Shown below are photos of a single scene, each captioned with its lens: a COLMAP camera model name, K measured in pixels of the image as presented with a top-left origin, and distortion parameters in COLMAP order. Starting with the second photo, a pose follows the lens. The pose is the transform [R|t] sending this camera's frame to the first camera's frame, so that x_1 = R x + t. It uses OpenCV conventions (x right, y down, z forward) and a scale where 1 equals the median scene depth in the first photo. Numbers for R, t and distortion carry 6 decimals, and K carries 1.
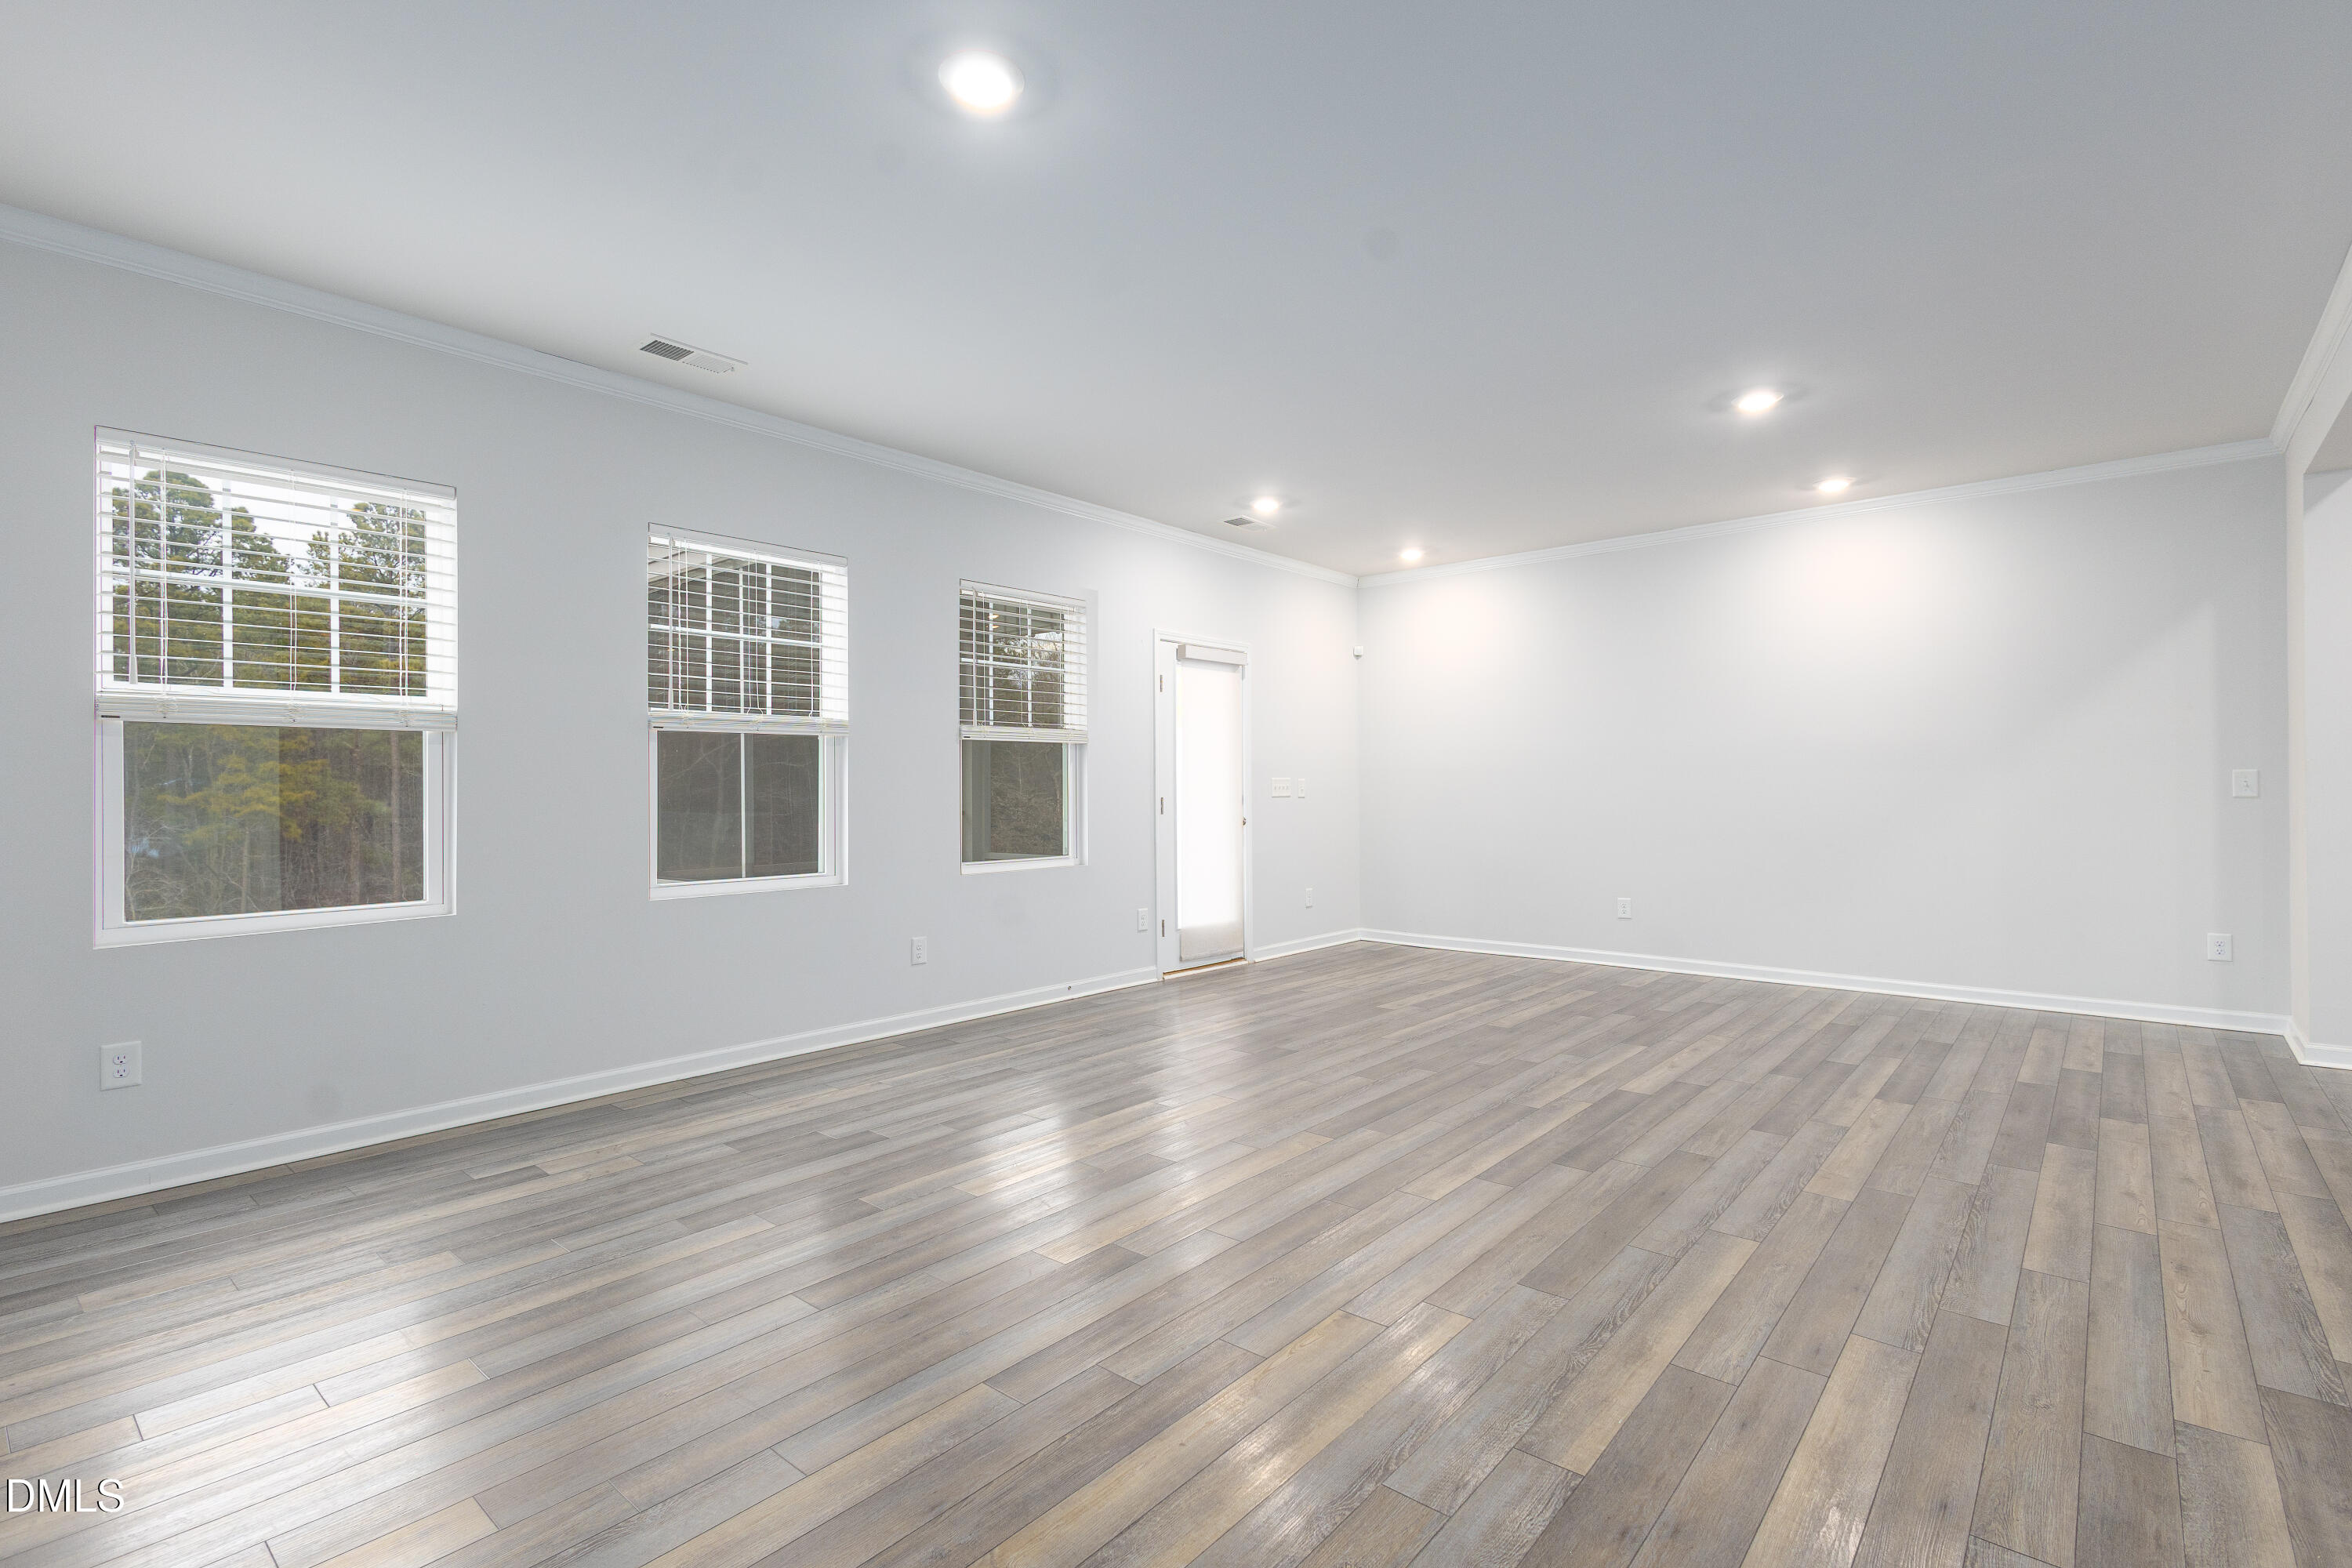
lens RADIAL K [[1094.8, 0, 1179.2], [0, 1094.8, 775.0], [0, 0, 1]] dist [0.008076, -0.002294]
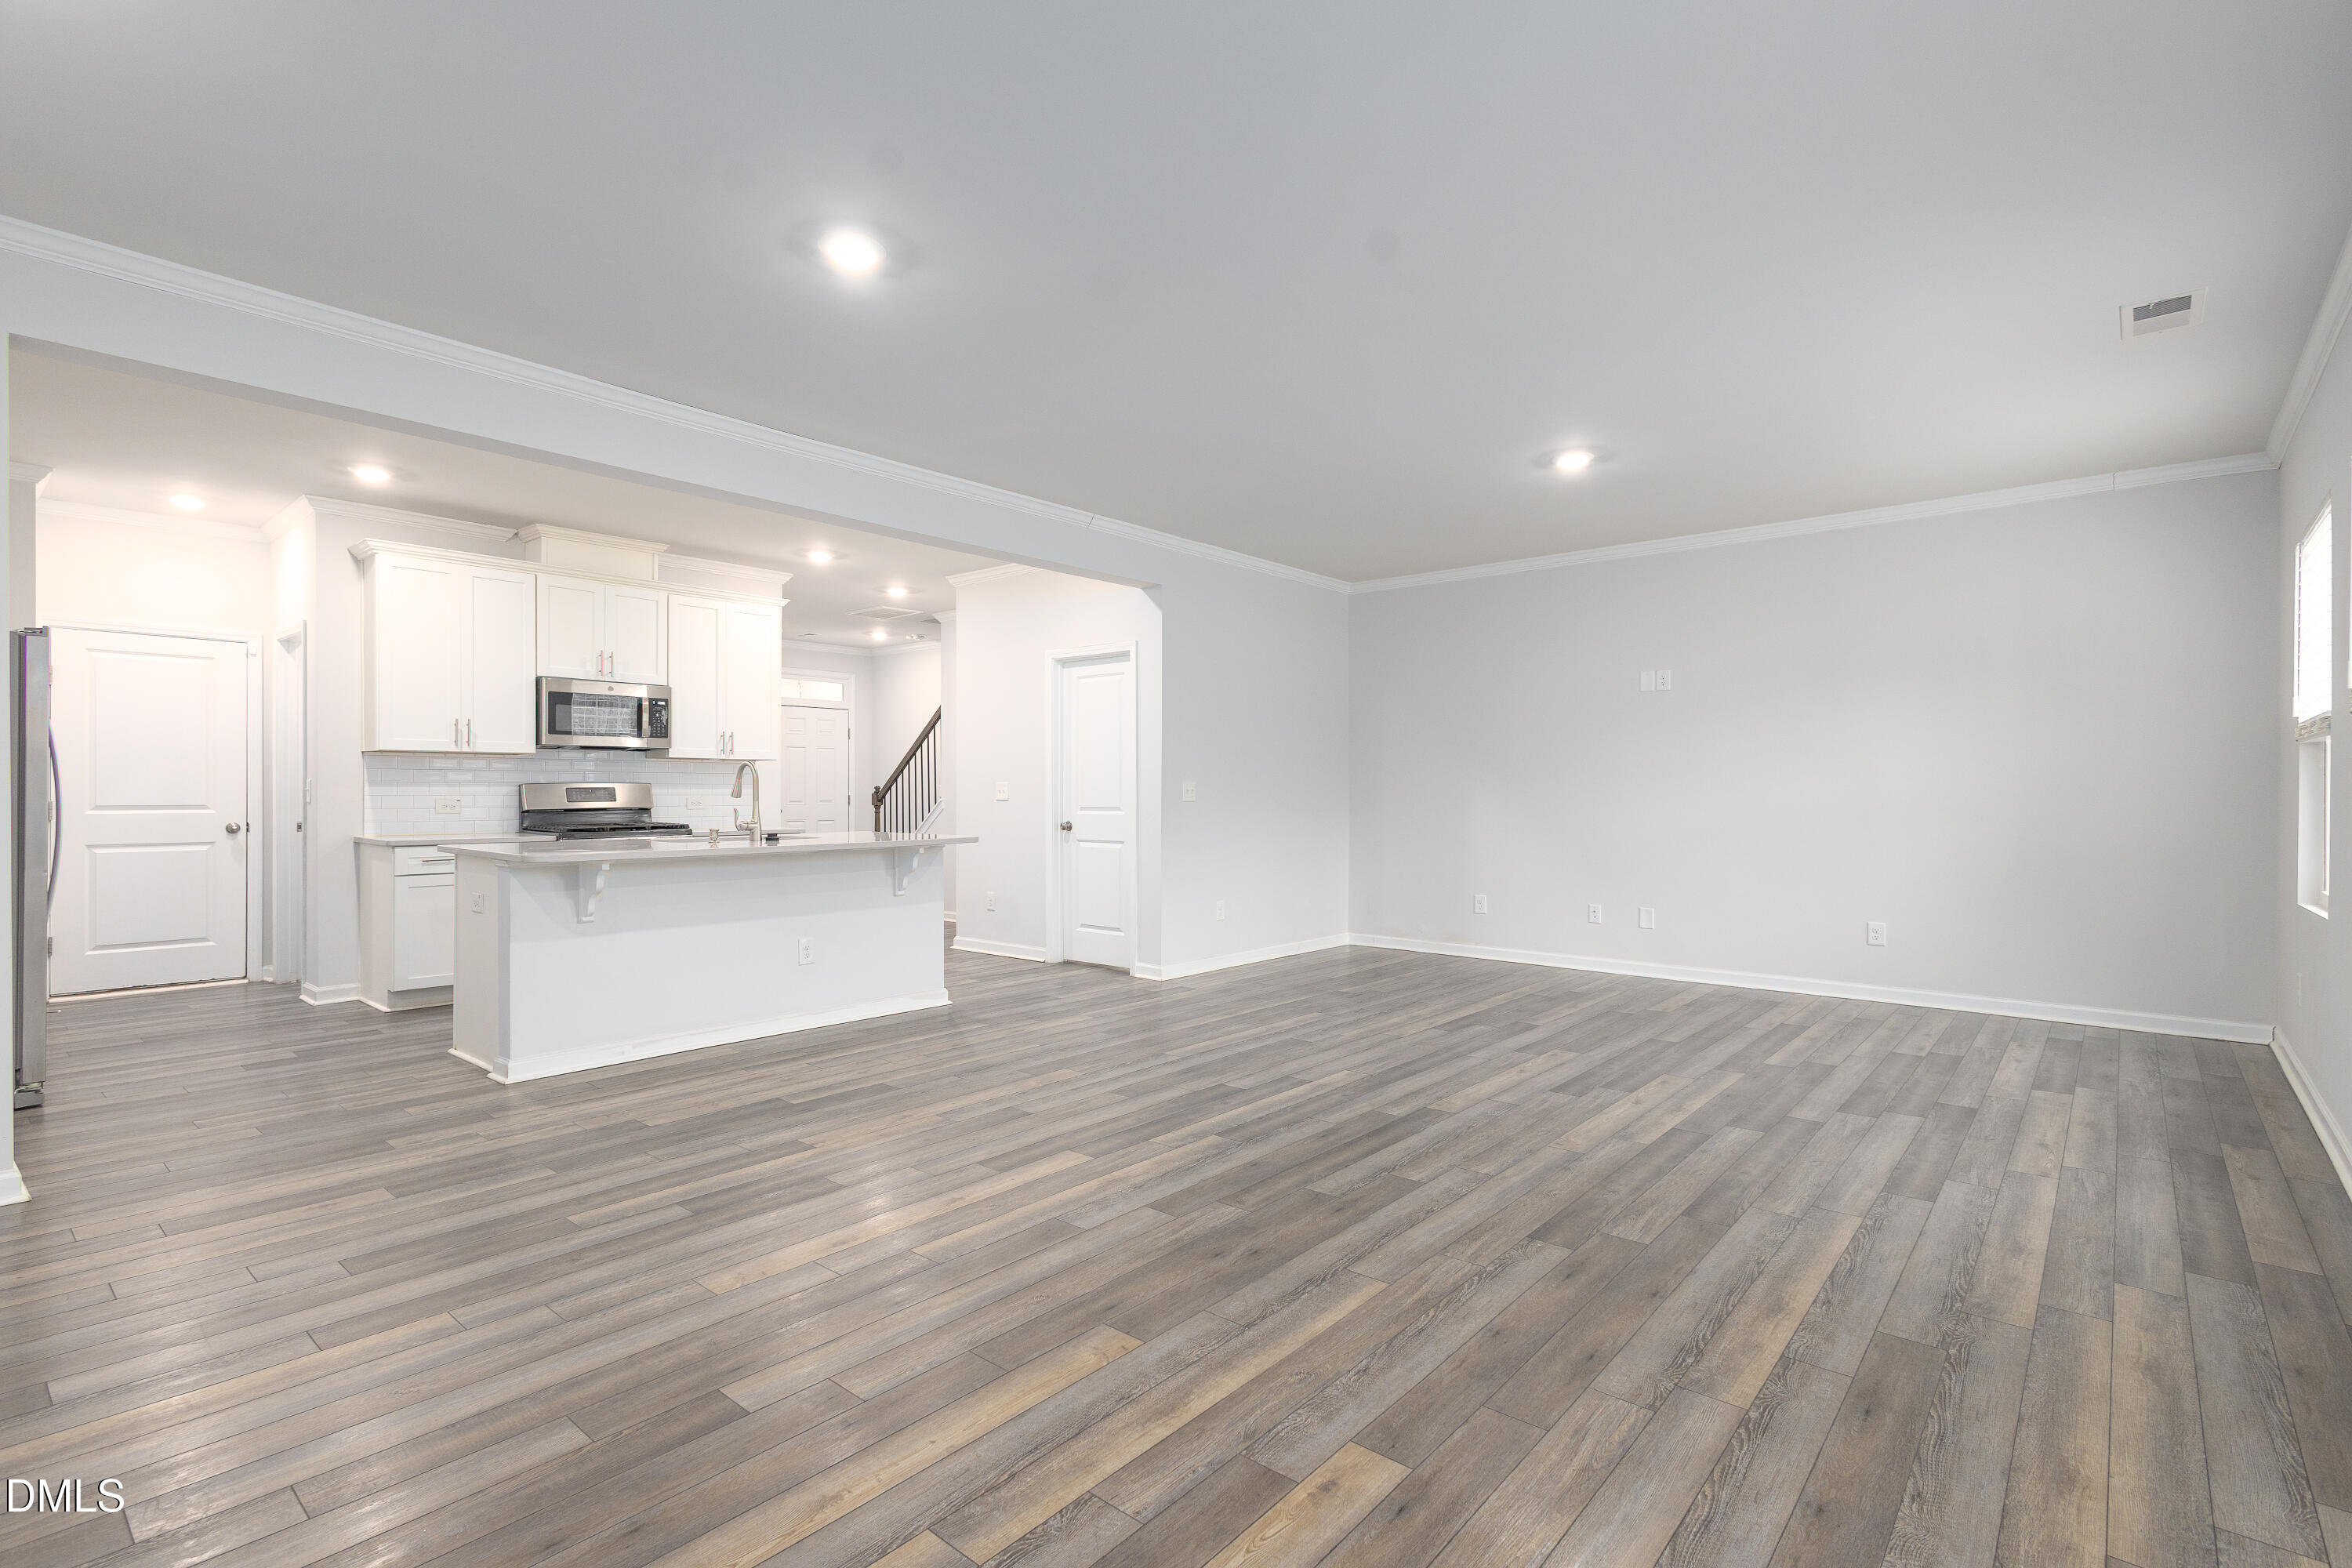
lens RADIAL K [[1094.8, 0, 1179.9], [0, 1094.8, 785.0], [0, 0, 1]] dist [0.008076, -0.002294]
pose [[-0.999991, 0.001493, -0.004004, 0.388868], [0.001552, 0.999889, -0.014790, 0.022482], [0.003981, -0.014796, -0.999883, 2.086512]]
